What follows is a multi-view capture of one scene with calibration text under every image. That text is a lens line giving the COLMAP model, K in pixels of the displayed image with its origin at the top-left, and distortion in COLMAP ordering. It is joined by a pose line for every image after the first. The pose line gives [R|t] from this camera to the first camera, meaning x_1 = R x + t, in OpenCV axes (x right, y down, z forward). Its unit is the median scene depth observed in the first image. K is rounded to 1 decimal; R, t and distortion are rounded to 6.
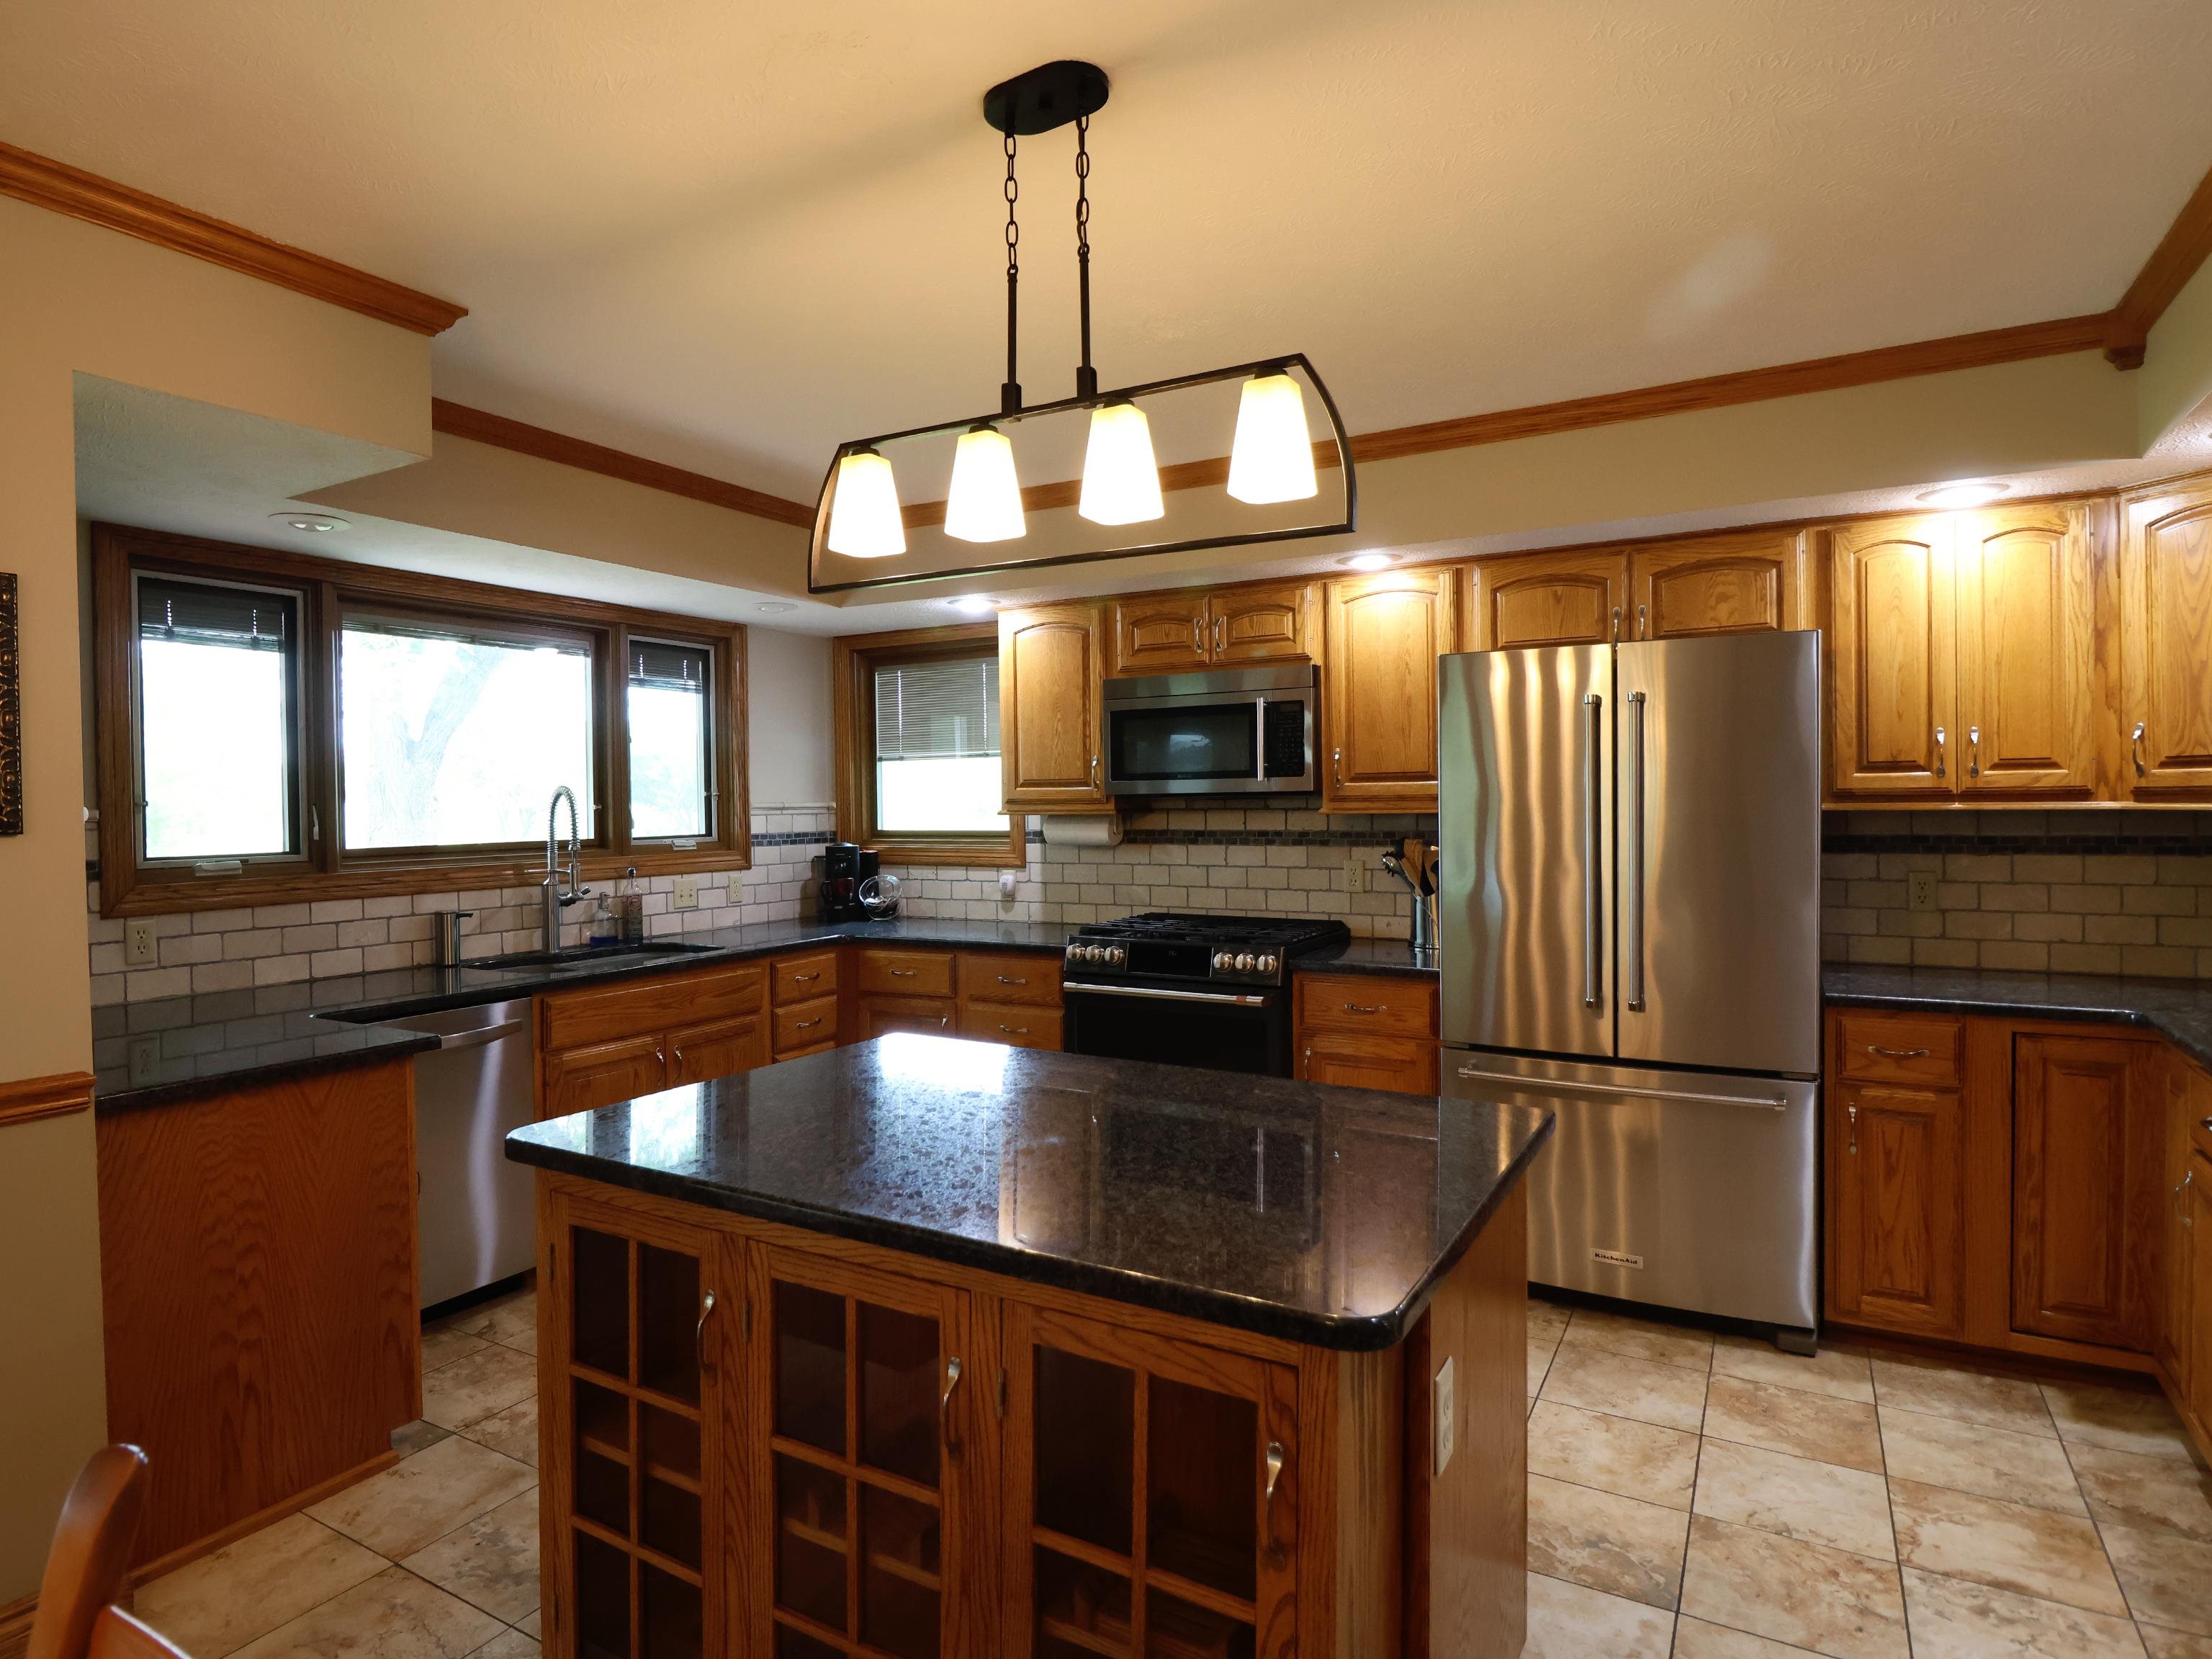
lens RADIAL K [[1161.0, 0, 1093.6], [0, 1161.0, 812.1], [0, 0, 1]] dist [-0.016427, -0.003029]
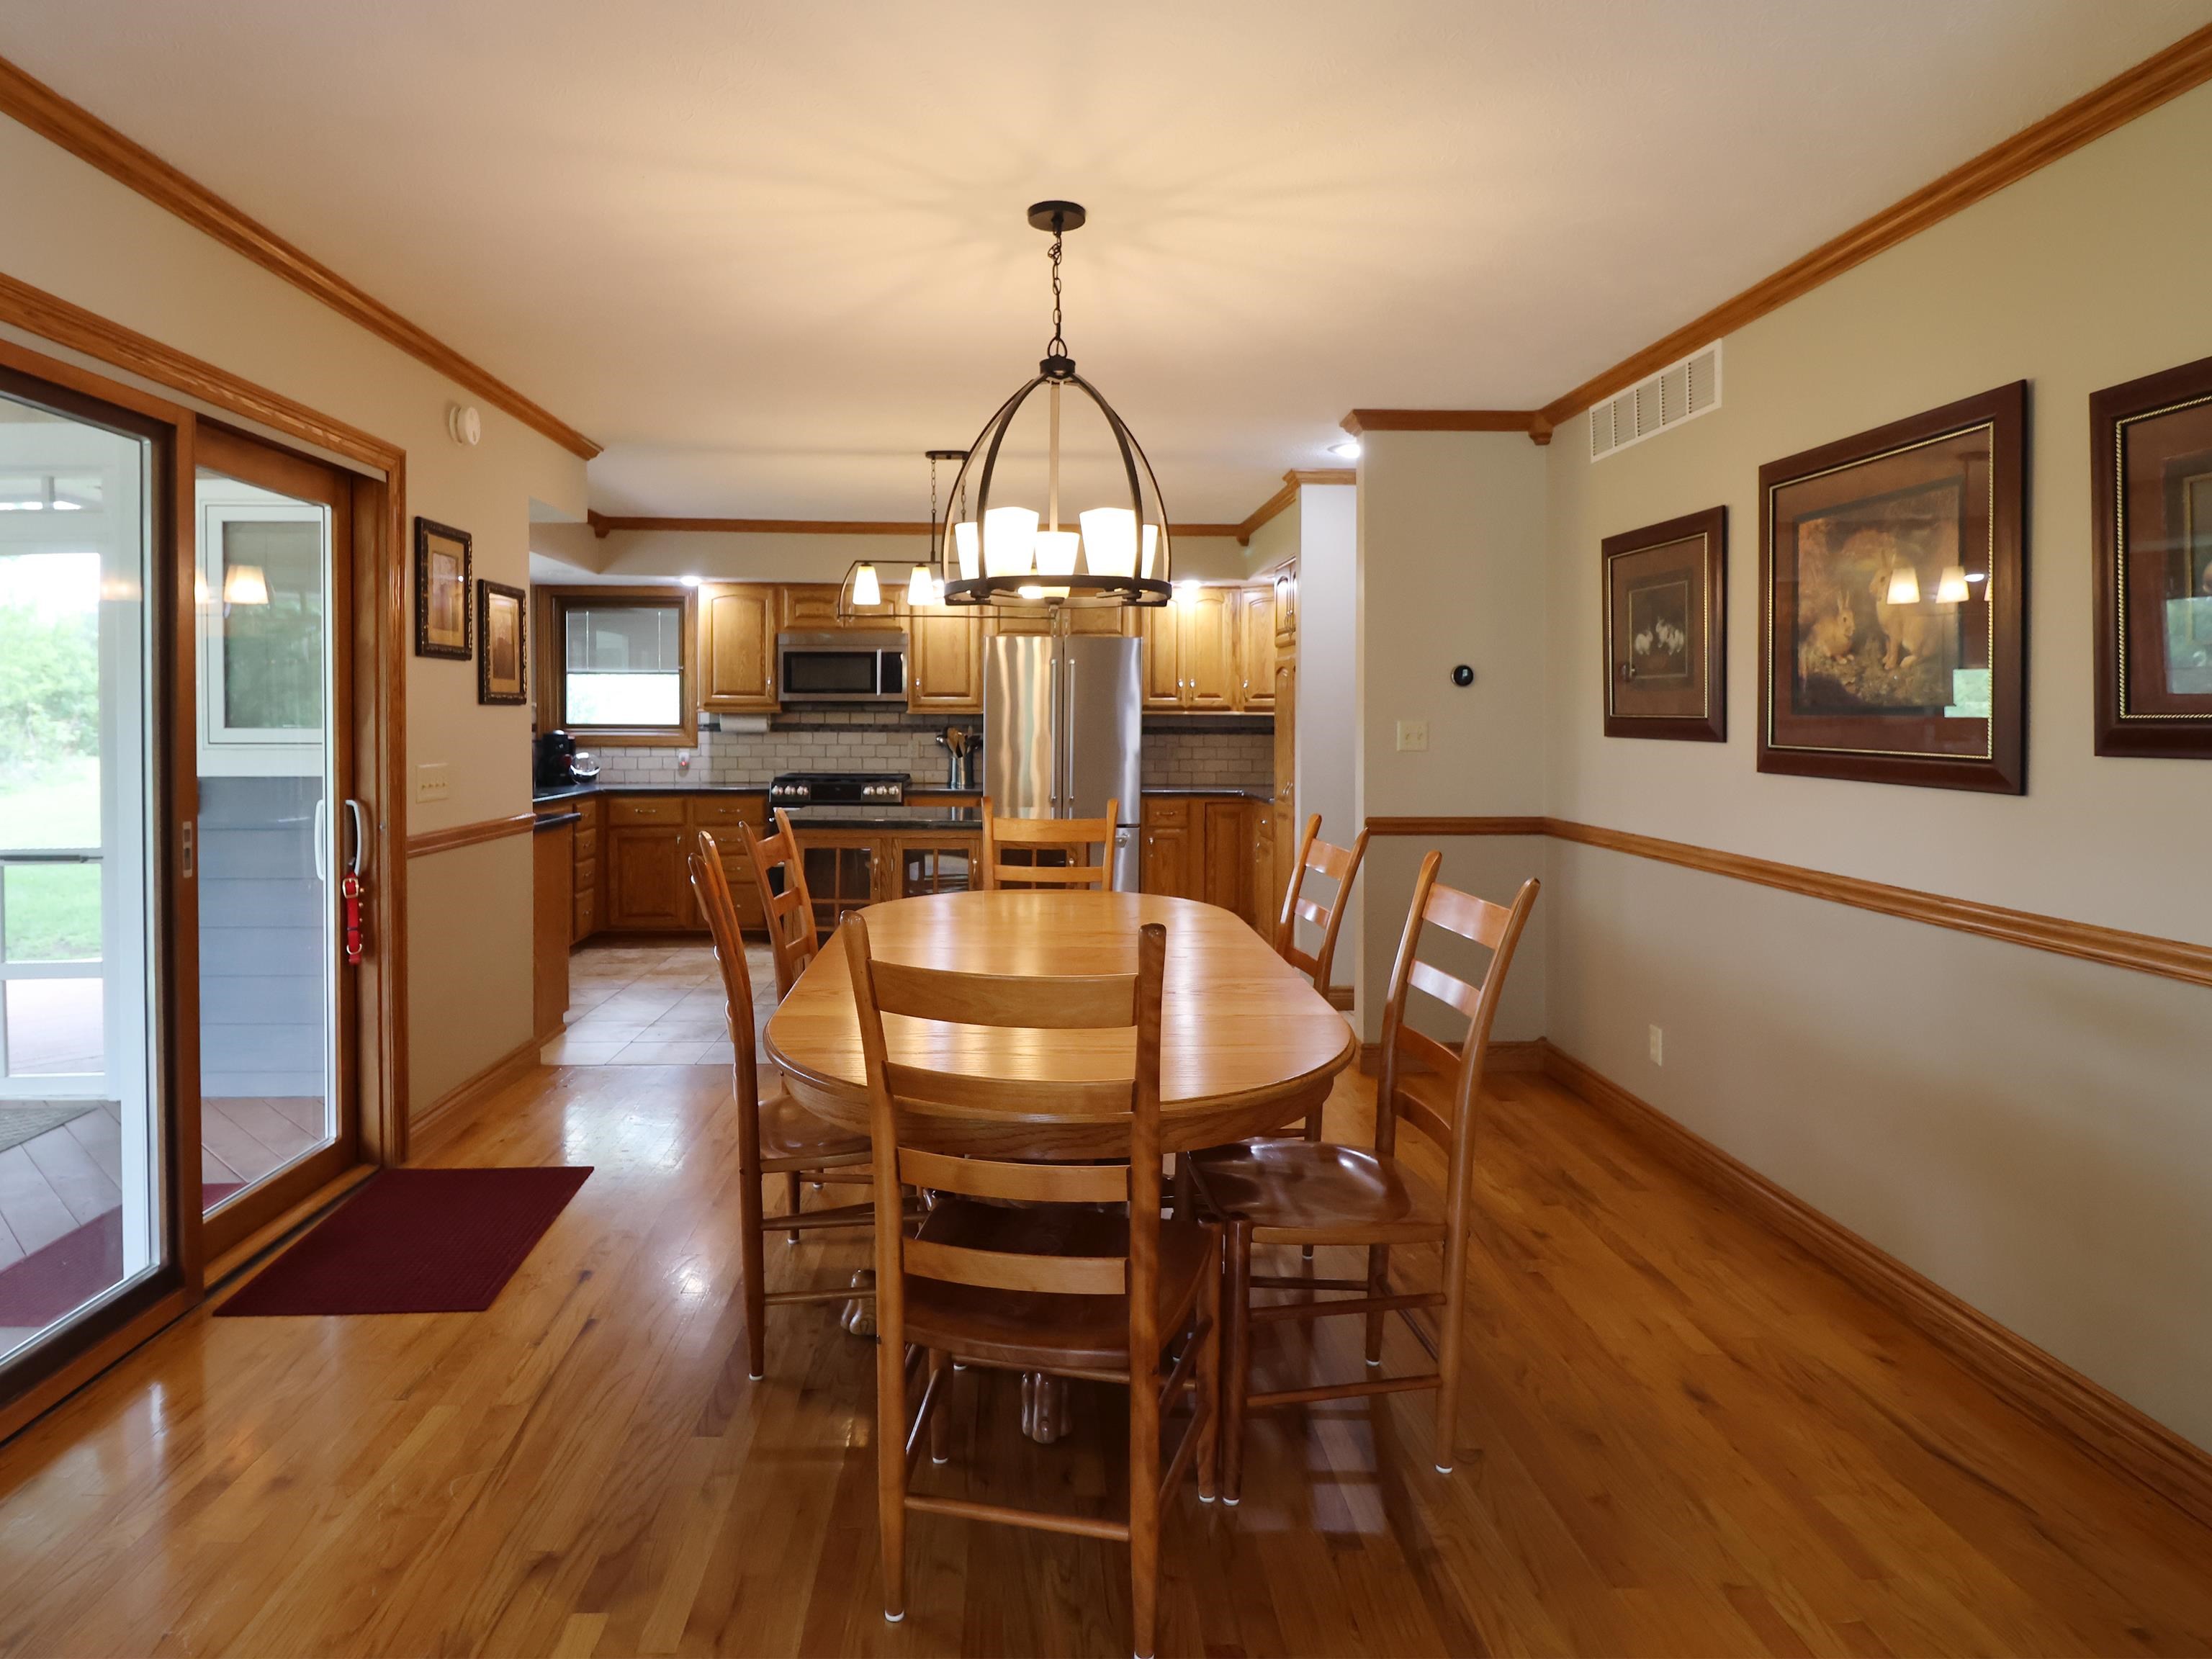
lens RADIAL K [[1271.0, 0, 1033.9], [0, 1271.0, 723.6], [0, 0, 1]] dist [0.001008, 0.000040]
pose [[0.847482, 0.010822, 0.530713, -0.714862], [-0.008557, 0.999941, -0.006725, 0.029275], [-0.530755, 0.001158, 0.847525, -0.832656]]
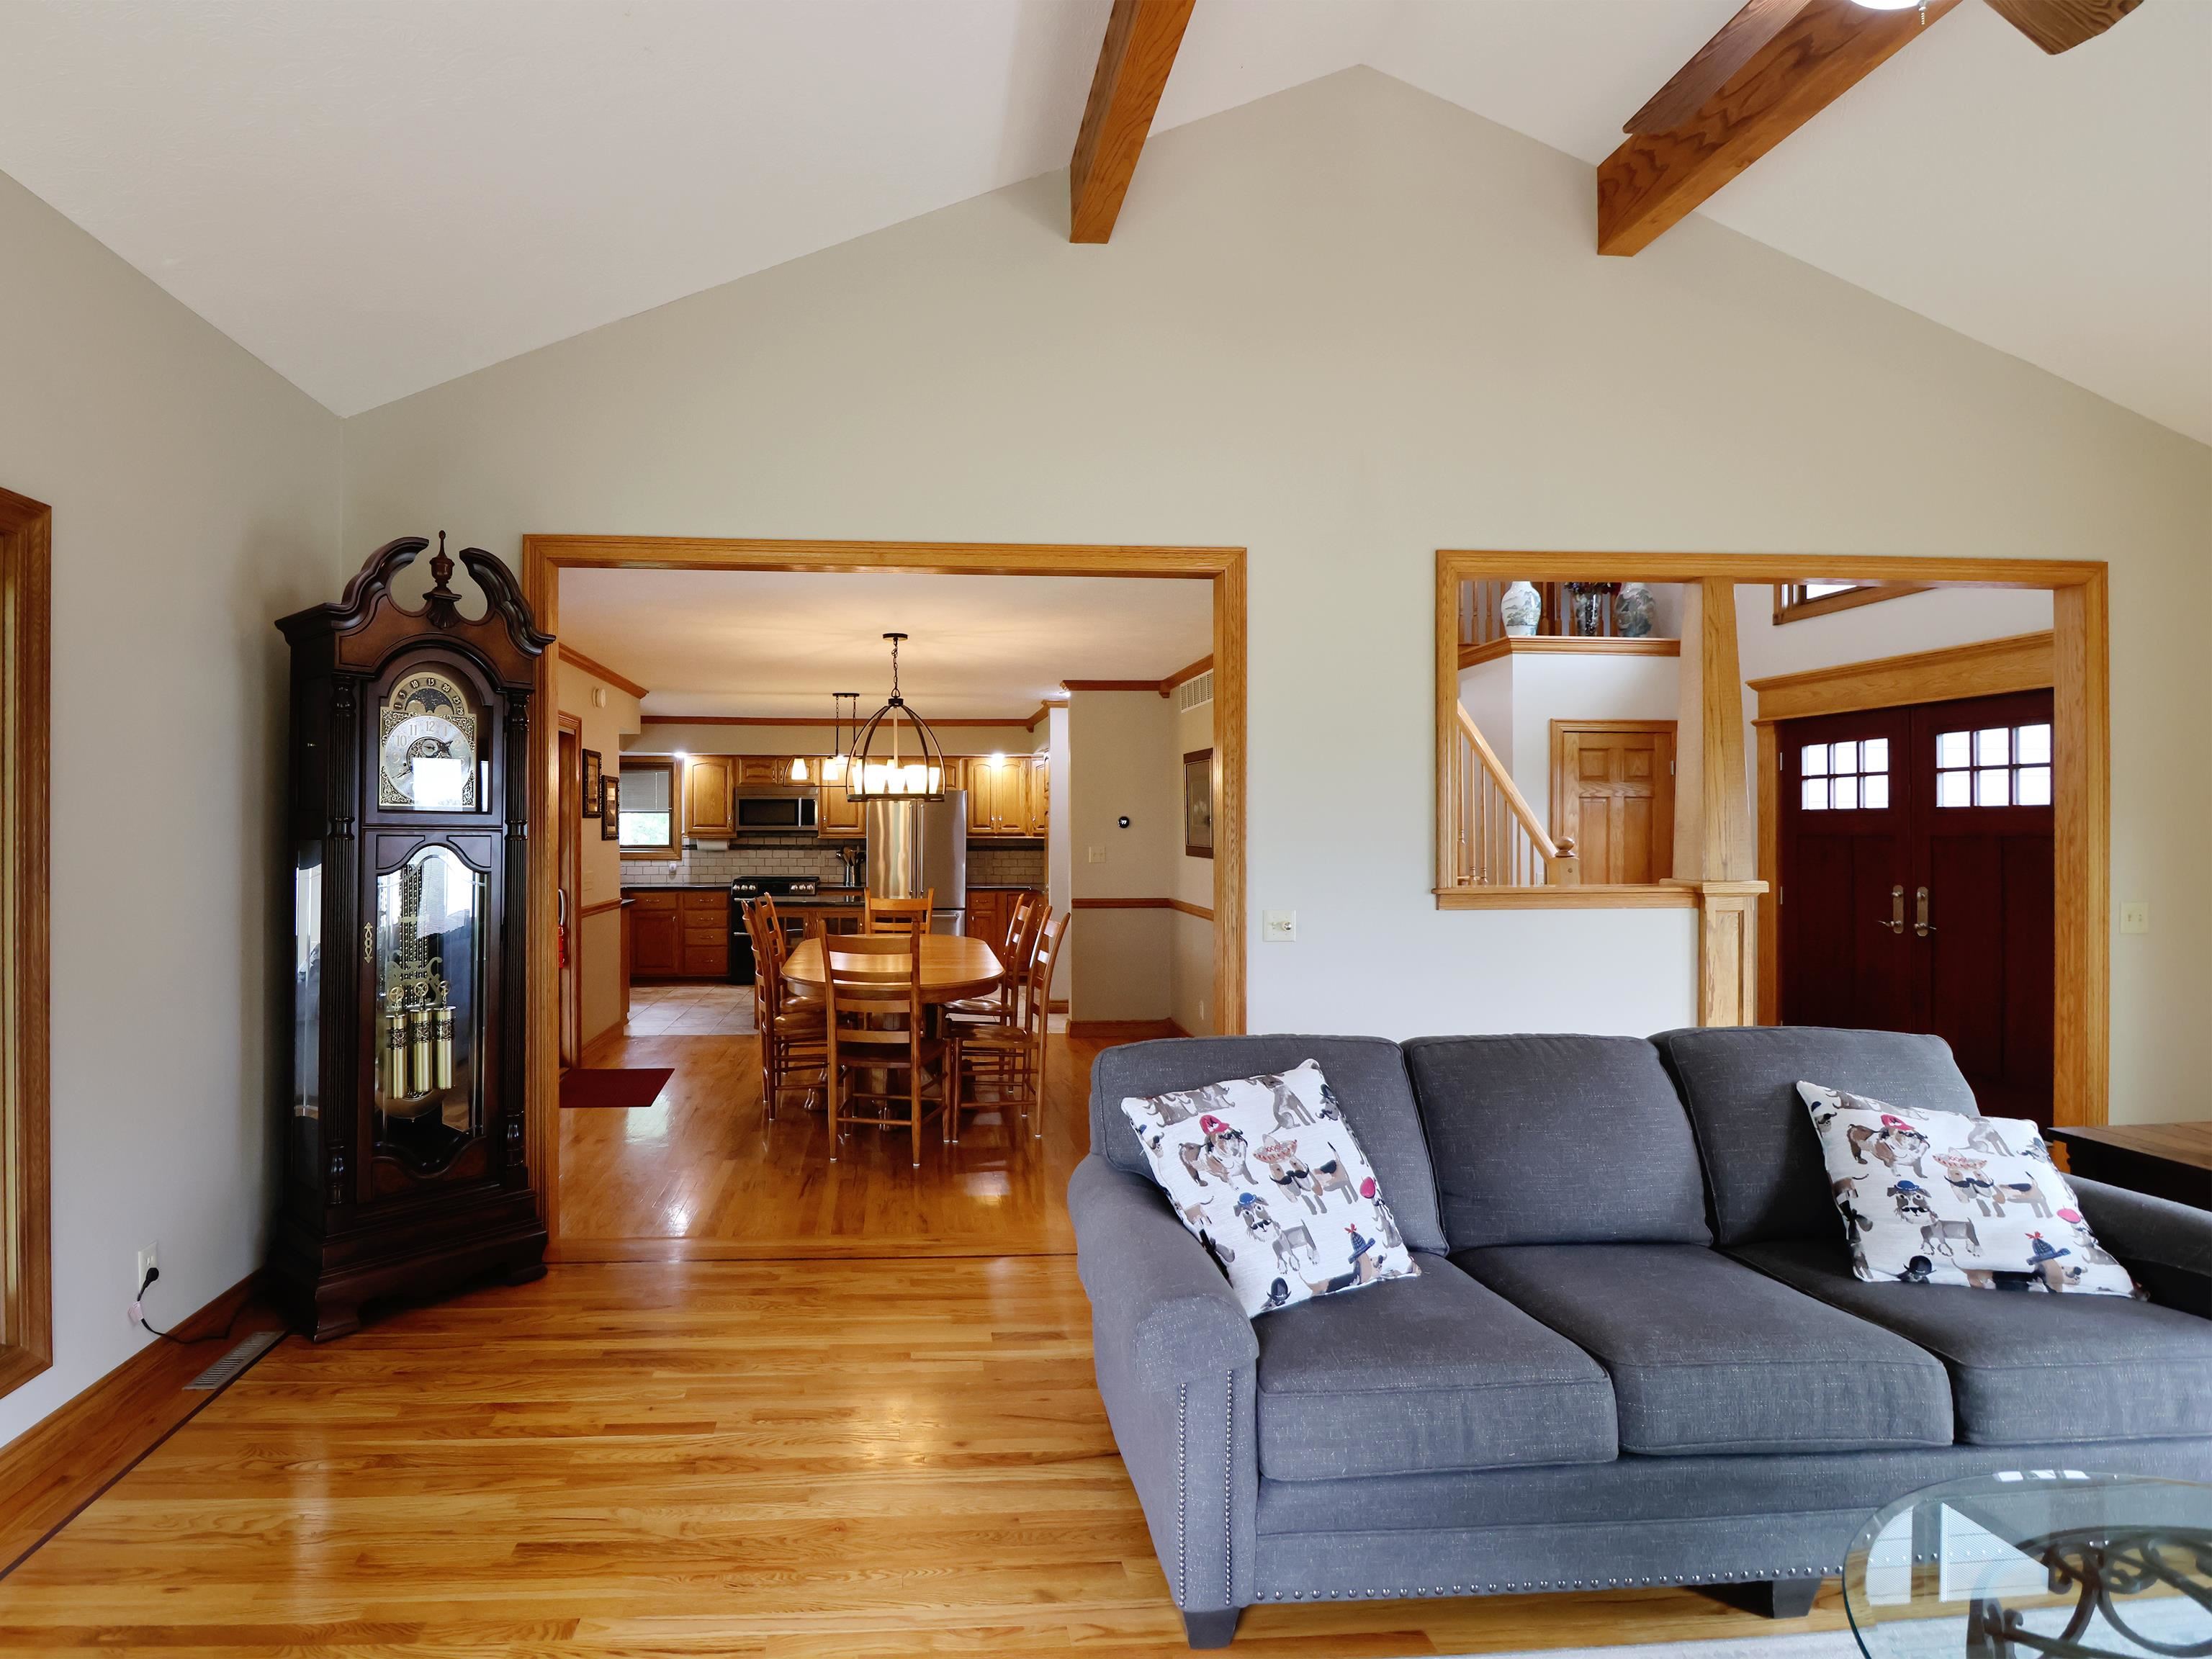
lens RADIAL K [[1161.0, 0, 951.9], [0, 1161.0, 813.2], [0, 0, 1]] dist [-0.016427, -0.003029]
pose [[0.830530, 0.018322, 0.556672, -1.149606], [-0.006031, 0.999696, -0.023905, 0.005832], [-0.556941, 0.016497, 0.830388, -1.606954]]
